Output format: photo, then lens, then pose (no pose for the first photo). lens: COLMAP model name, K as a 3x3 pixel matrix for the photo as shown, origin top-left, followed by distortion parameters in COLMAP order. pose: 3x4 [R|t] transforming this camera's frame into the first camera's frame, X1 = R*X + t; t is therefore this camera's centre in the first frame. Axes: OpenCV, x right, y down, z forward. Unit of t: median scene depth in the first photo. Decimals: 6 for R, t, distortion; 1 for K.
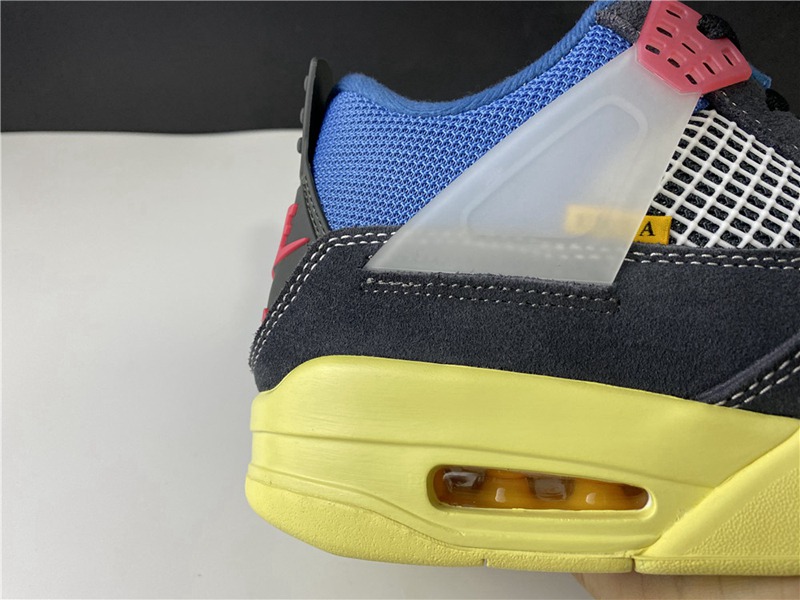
lens RADIAL K [[612.8, 0, 400.0], [0, 612.8, 300.0], [0, 0, 1]] dist [-0.004588, -0.008510]
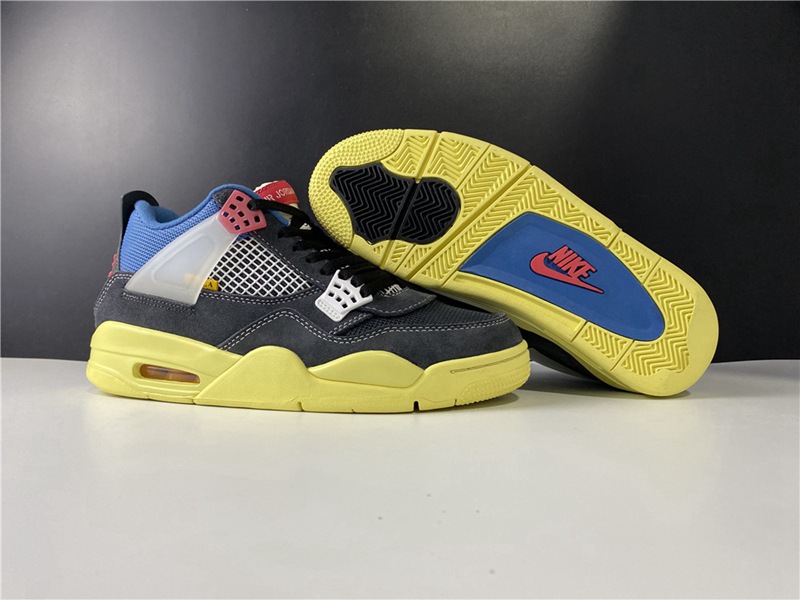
lens RADIAL K [[612.8, 0, 400.0], [0, 612.8, 300.0], [0, 0, 1]] dist [-0.004588, -0.008510]
pose [[0.996750, 0.067596, -0.043810, 1.351894], [-0.062951, 0.993003, 0.099908, -0.369453], [0.050257, -0.096826, 0.994032, -1.671808]]
